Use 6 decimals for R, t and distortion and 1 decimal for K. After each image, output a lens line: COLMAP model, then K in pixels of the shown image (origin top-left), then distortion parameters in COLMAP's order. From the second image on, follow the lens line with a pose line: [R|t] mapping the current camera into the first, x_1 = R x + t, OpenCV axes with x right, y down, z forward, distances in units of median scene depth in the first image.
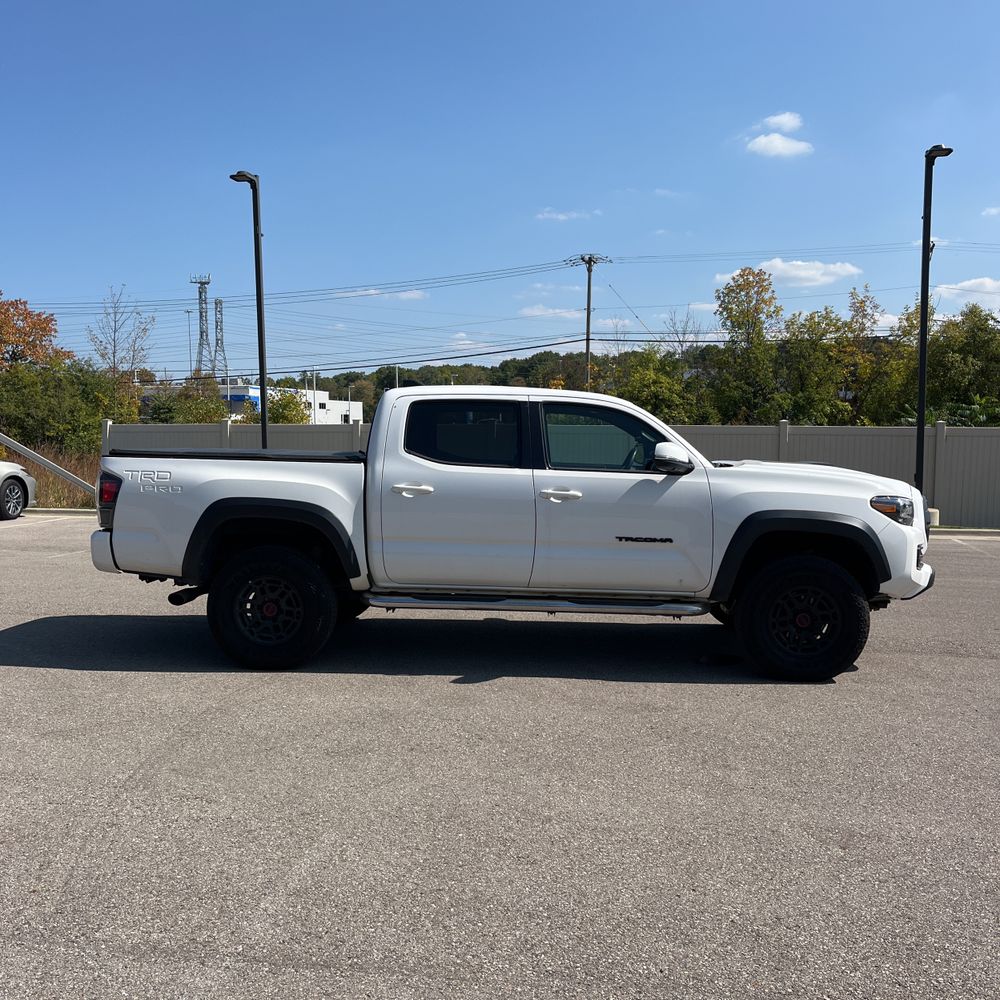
lens RADIAL K [[1024.5, 0, 507.4], [0, 1024.5, 496.5], [0, 0, 1]] dist [0.042170, -0.042408]
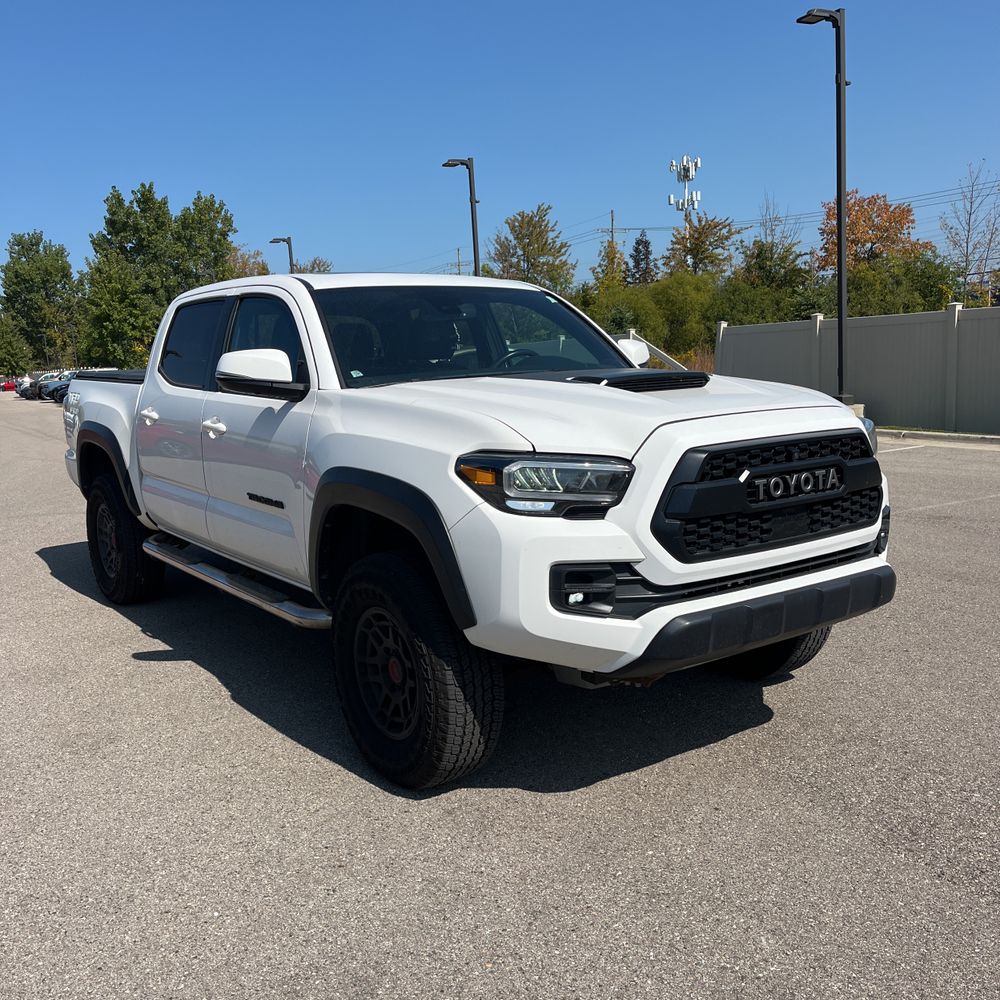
lens RADIAL K [[1020.0, 0, 494.1], [0, 1020.0, 510.2], [0, 0, 1]] dist [0.031614, -0.012356]
pose [[0.616555, 0.092888, -0.781814, 0.612416], [-0.003406, 0.993321, 0.115331, -0.022830], [0.787305, -0.068445, 0.612753, 0.595185]]
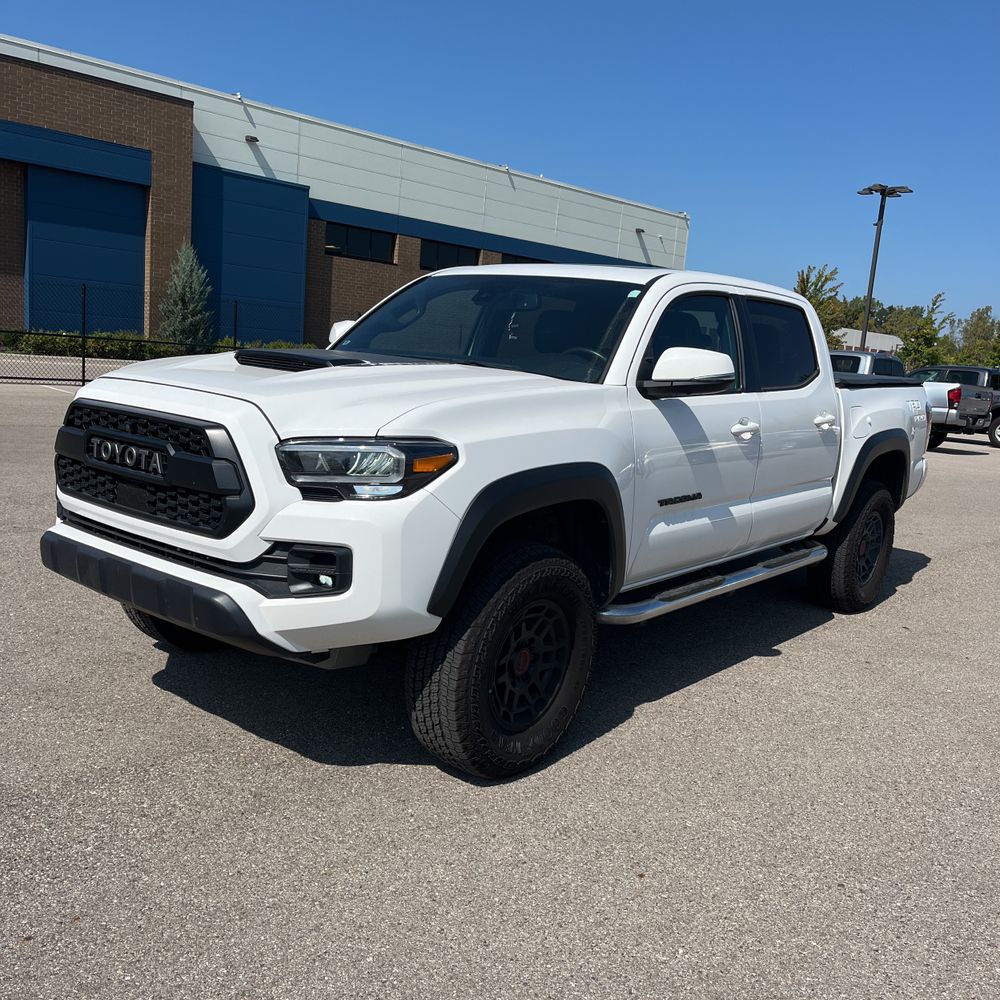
lens RADIAL K [[1014.5, 0, 493.7], [0, 1014.5, 505.5], [0, 0, 1]] dist [0.034516, -0.014126]
pose [[-0.593279, 0.079412, -0.801070, 0.610540], [-0.125631, 0.973795, 0.189577, -0.063878], [0.795133, 0.213111, -0.567756, 1.299901]]
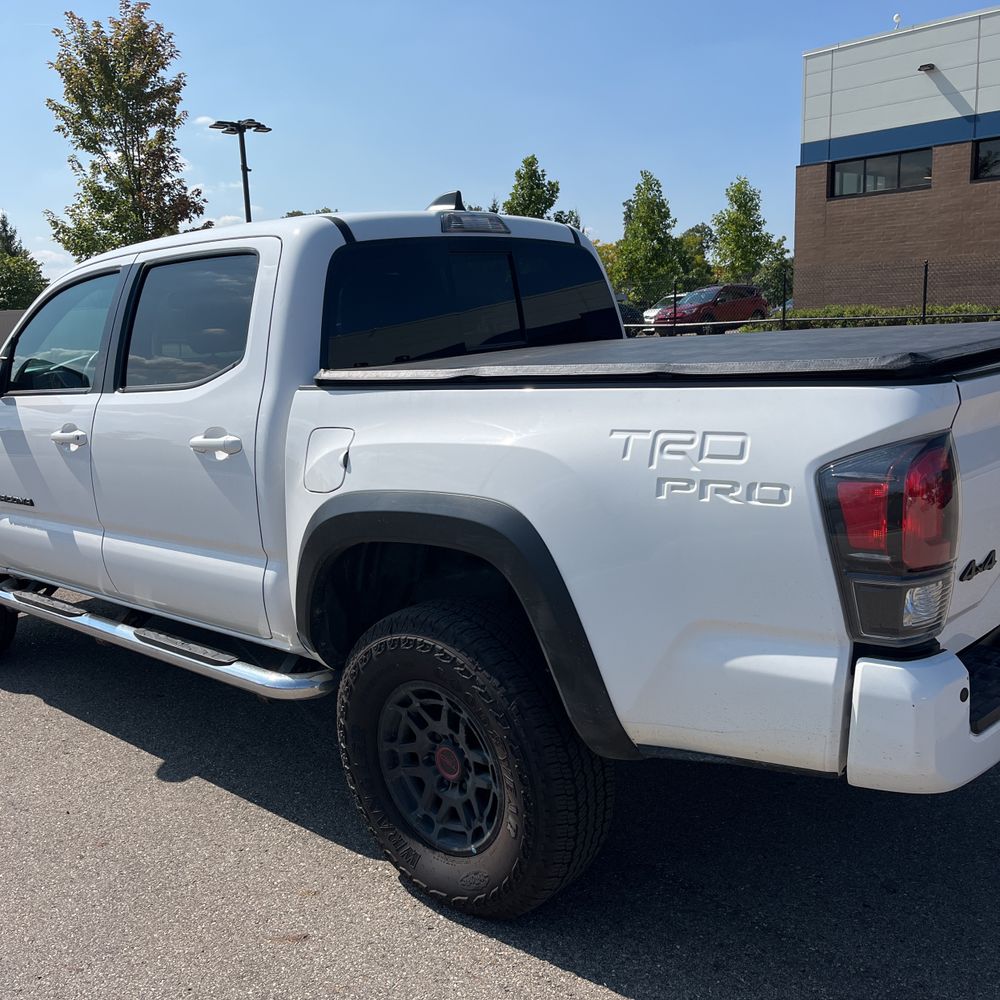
lens RADIAL K [[1004.9, 0, 500.0], [0, 1004.9, 500.0], [0, 0, 1]] dist [0.051931, -0.042015]
pose [[-0.769436, -0.084644, 0.633091, -0.399288], [0.084604, 0.968941, 0.232371, -0.078094], [-0.633096, 0.232357, -0.738377, 1.301544]]
